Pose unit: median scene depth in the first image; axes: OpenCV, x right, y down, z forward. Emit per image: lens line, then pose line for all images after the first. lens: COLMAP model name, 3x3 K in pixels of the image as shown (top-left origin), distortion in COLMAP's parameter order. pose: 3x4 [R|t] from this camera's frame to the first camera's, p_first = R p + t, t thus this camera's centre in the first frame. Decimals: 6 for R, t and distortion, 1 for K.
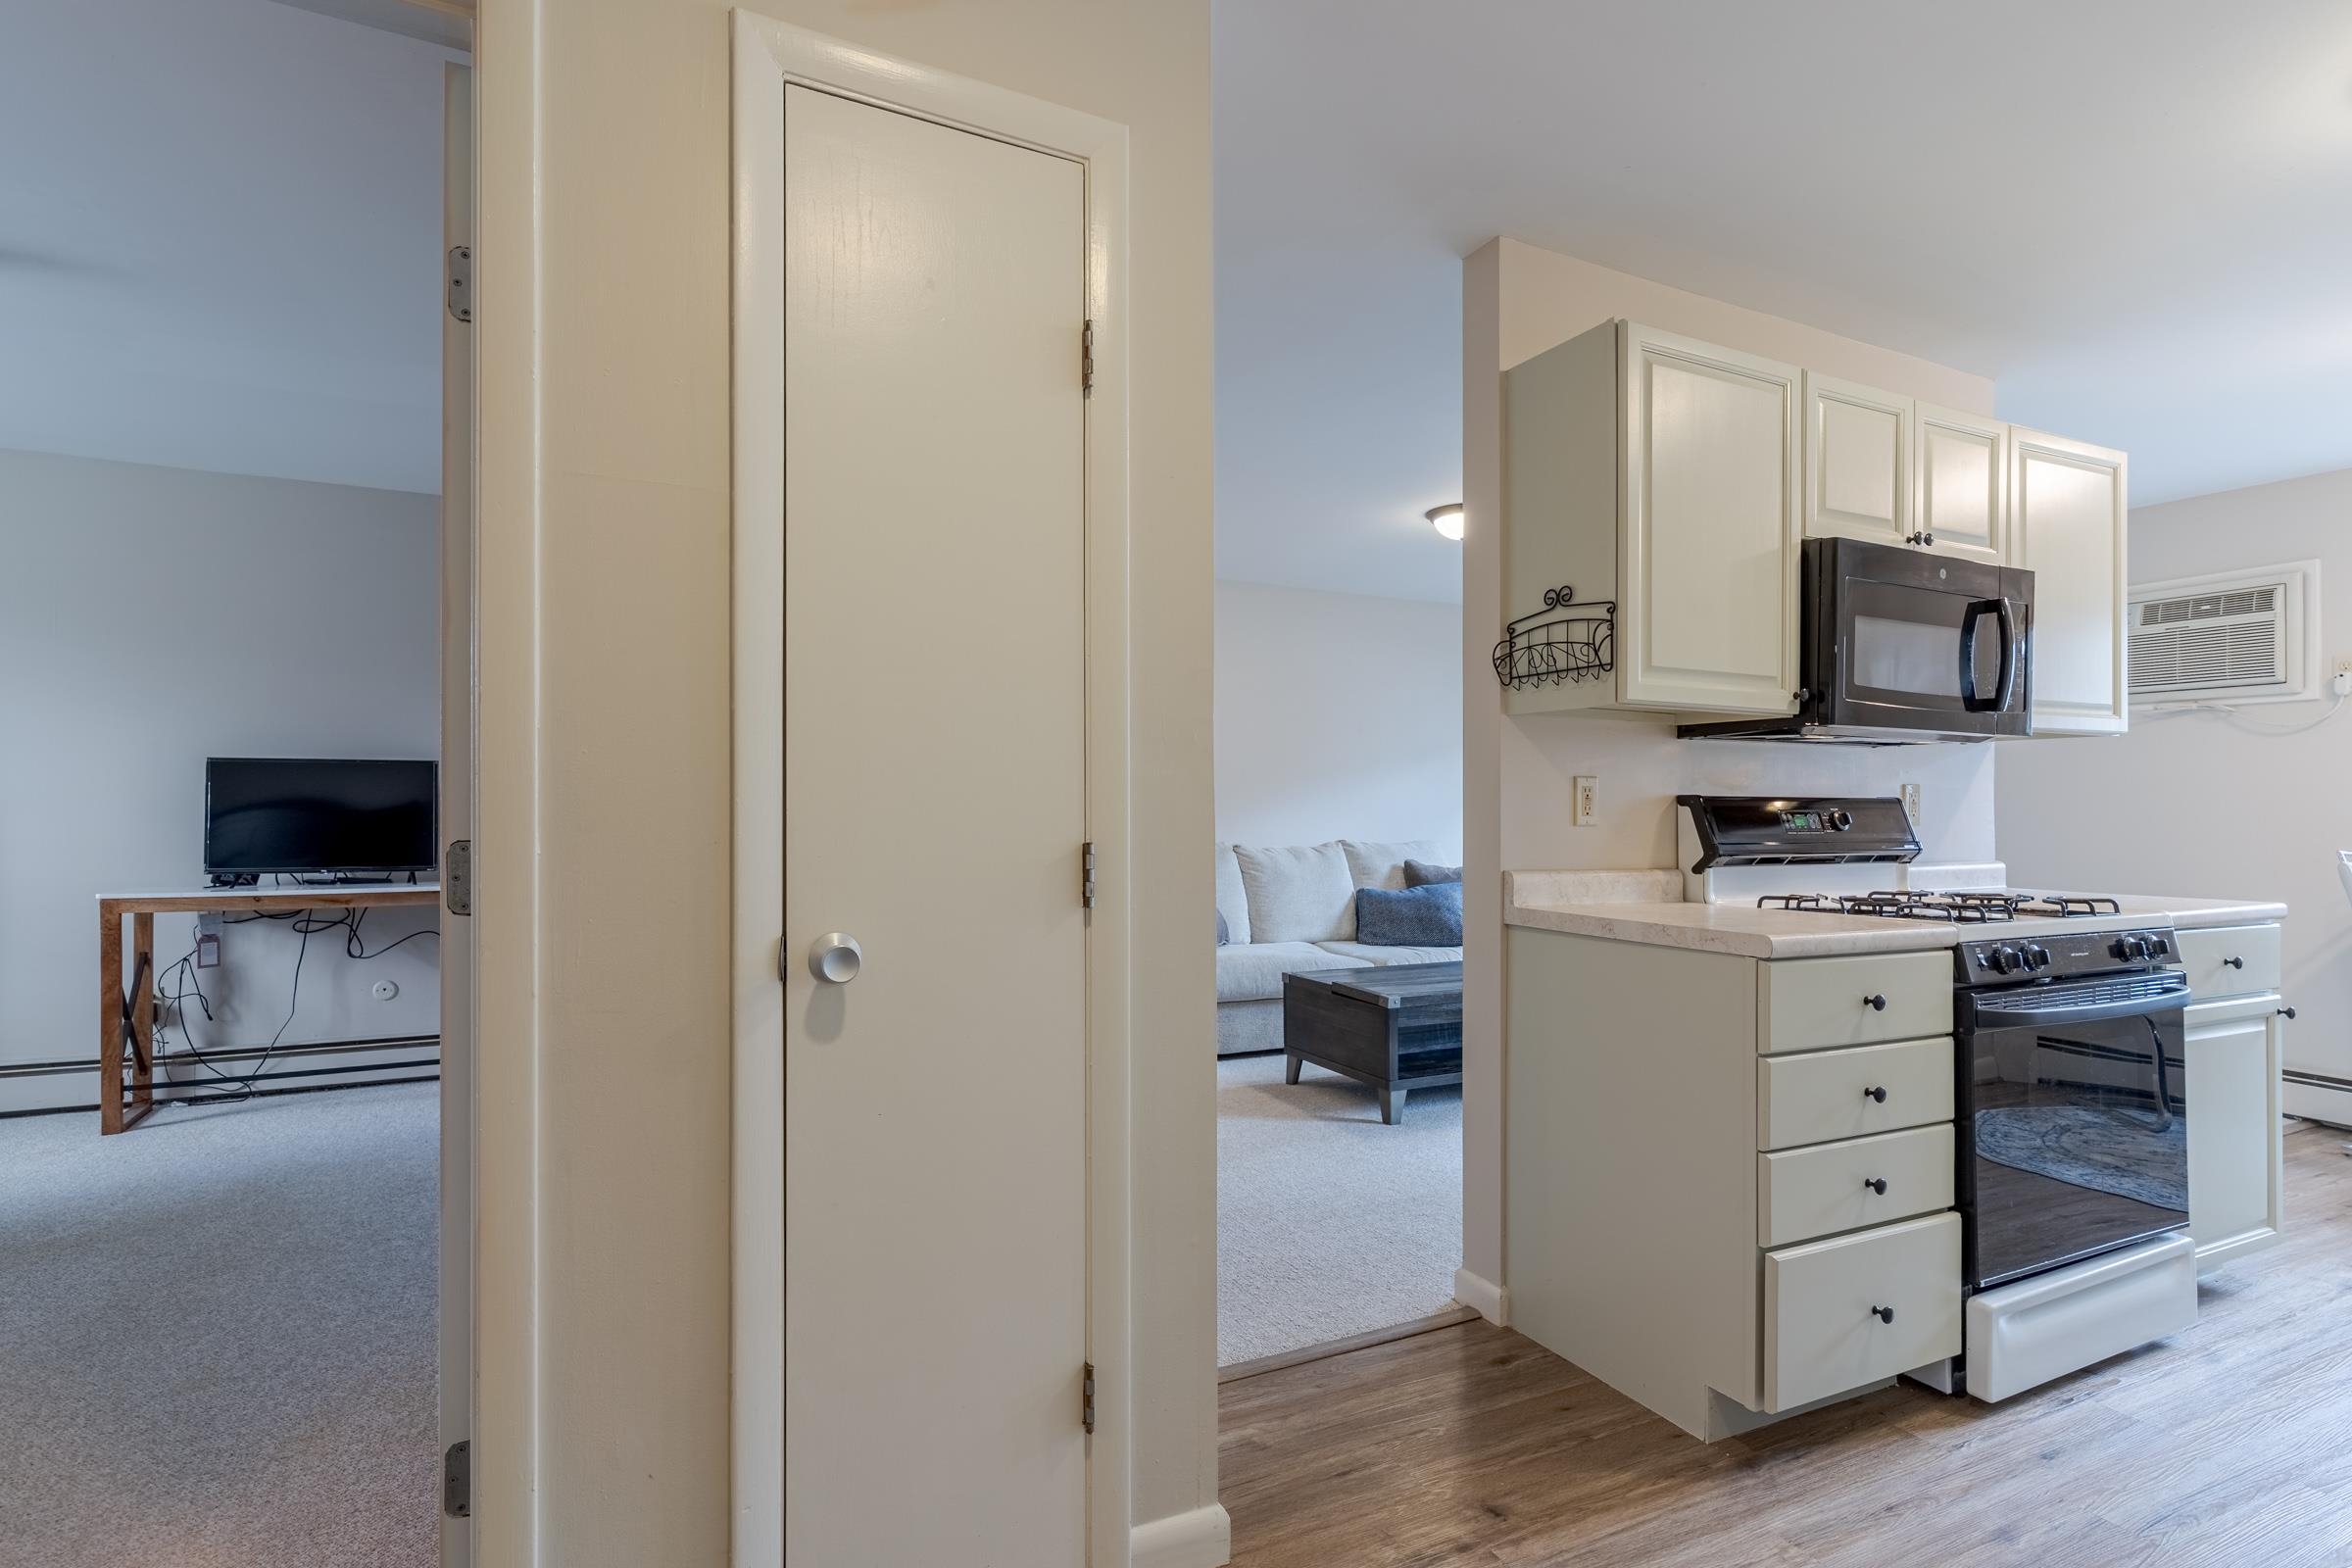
lens RADIAL K [[1121.9, 0, 1167.5], [0, 1121.9, 800.5], [0, 0, 1]] dist [0.002307, -0.003238]
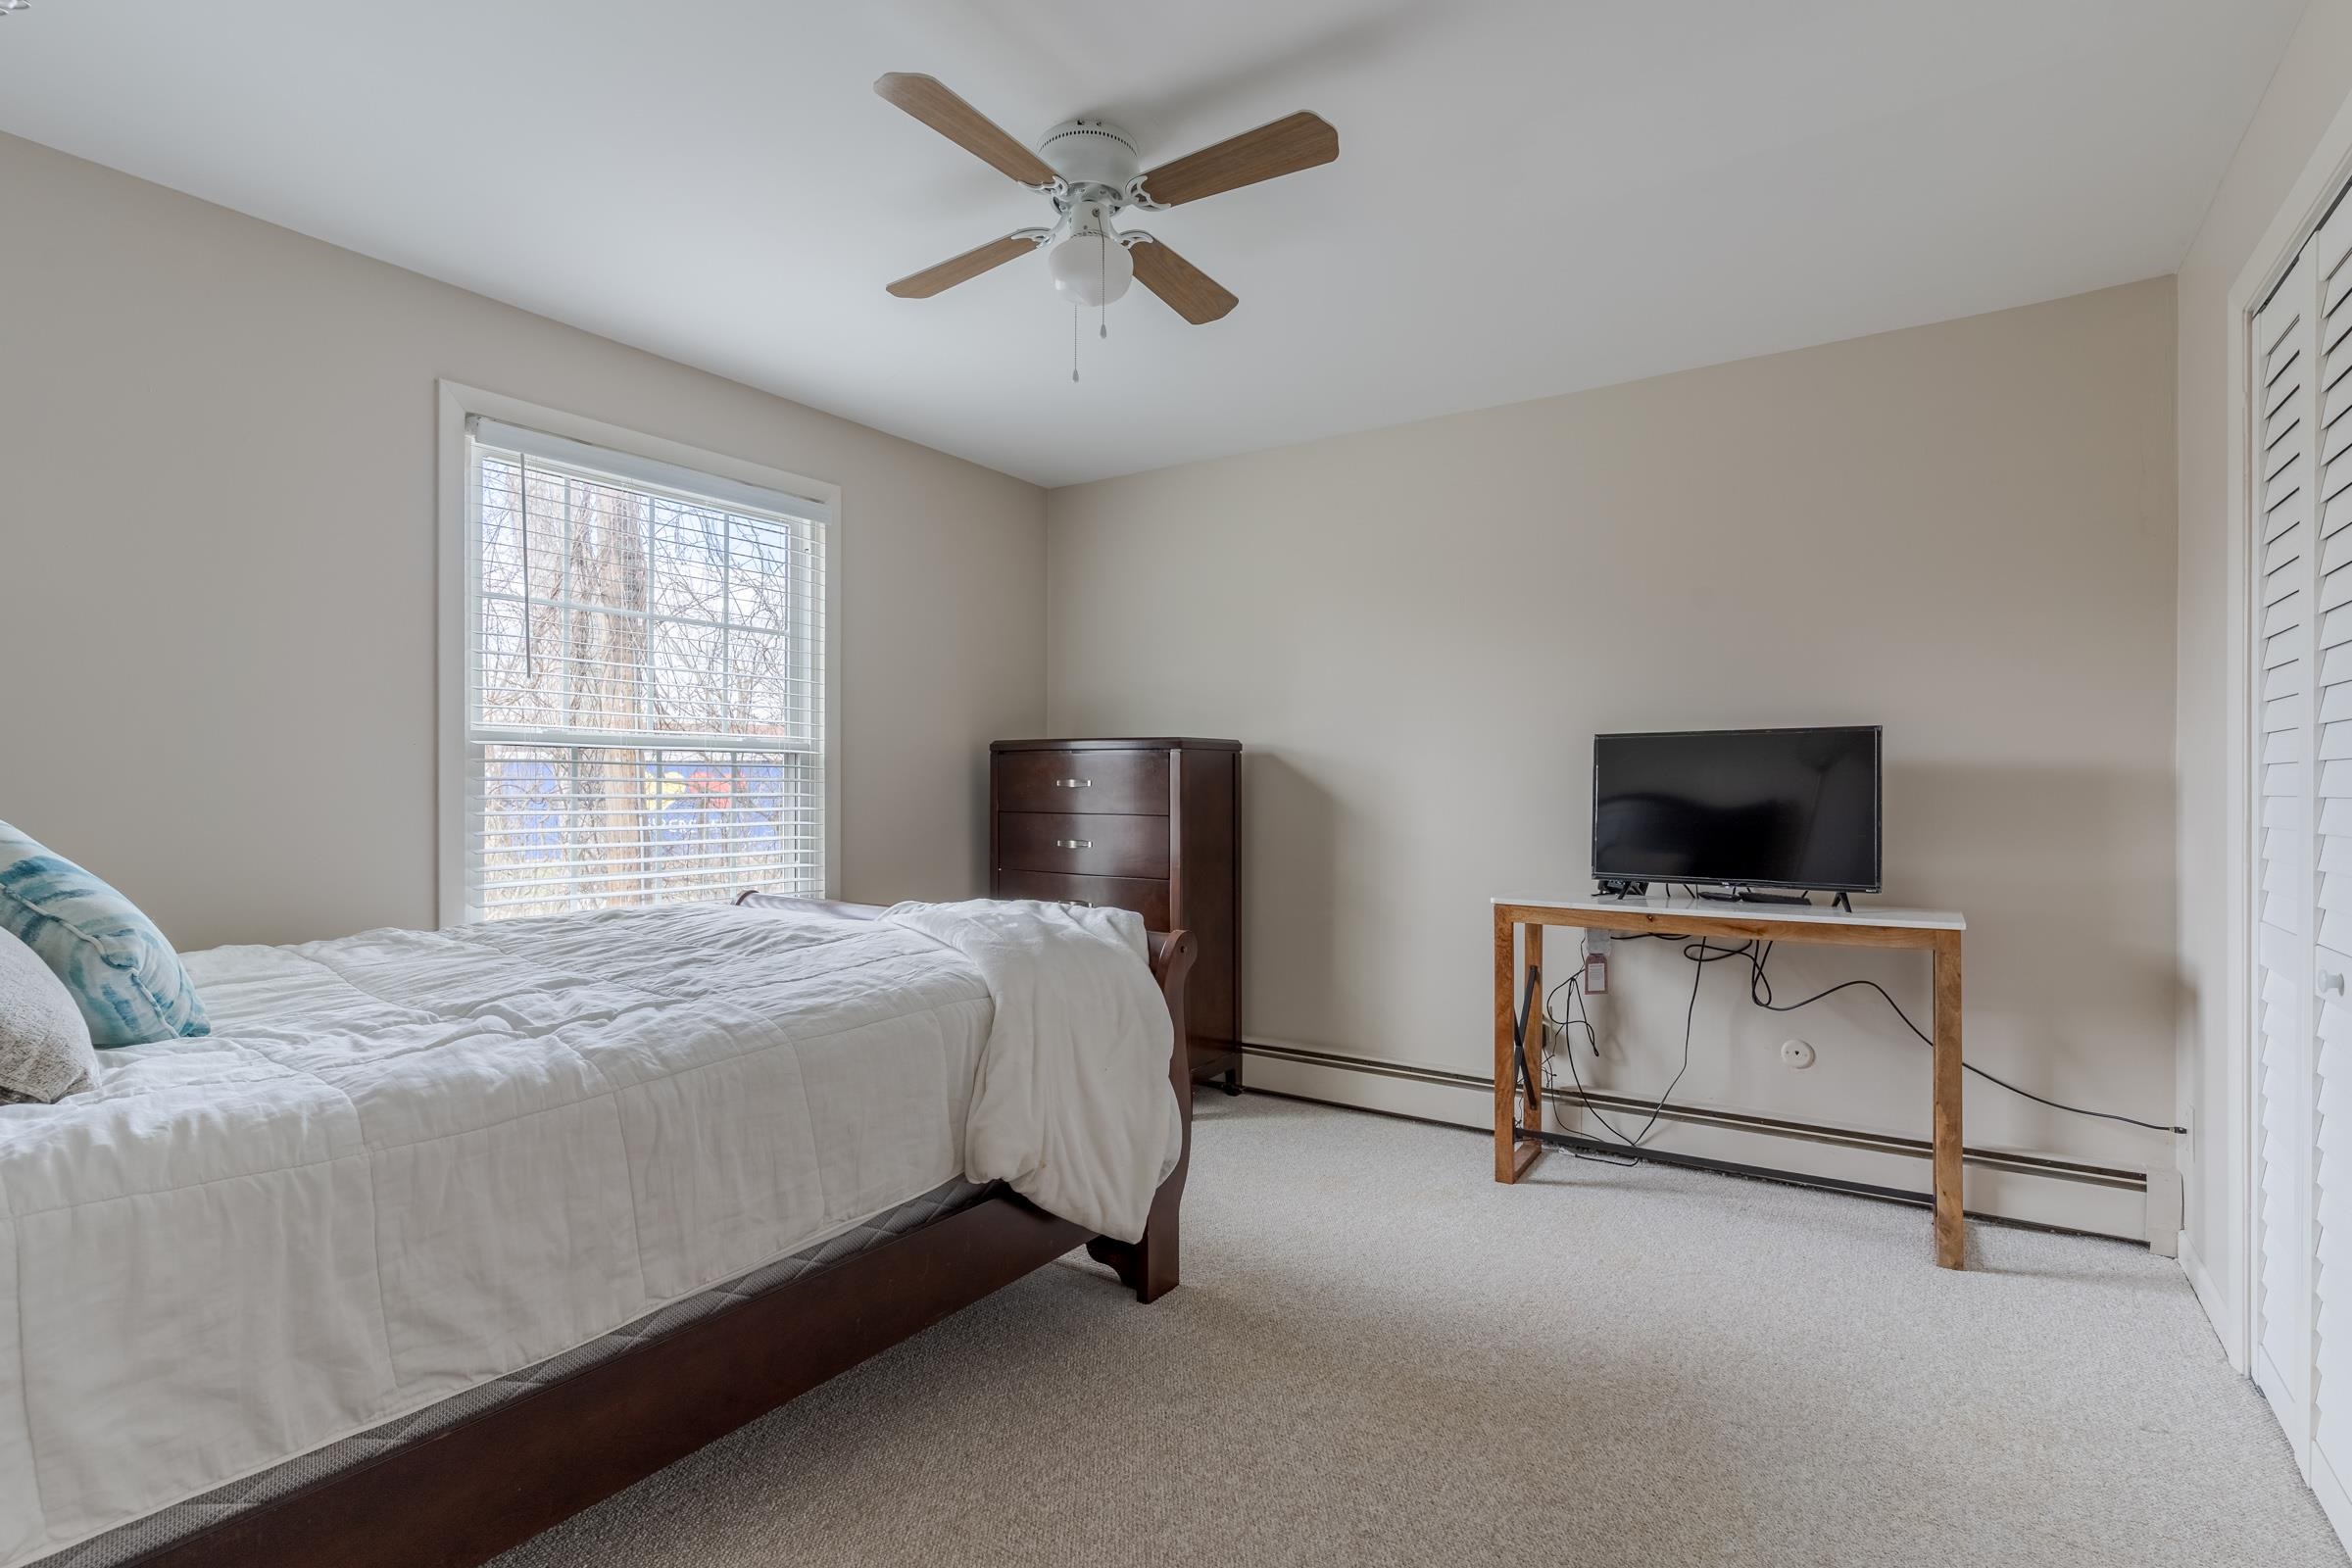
lens RADIAL K [[1121.9, 0, 1164.8], [0, 1121.9, 795.5], [0, 0, 1]] dist [0.002307, -0.003238]
pose [[0.493509, 0.004773, -0.869728, -0.300957], [0.000101, 0.999985, 0.005545, 0.000604], [0.869741, -0.002824, 0.493501, 0.325661]]
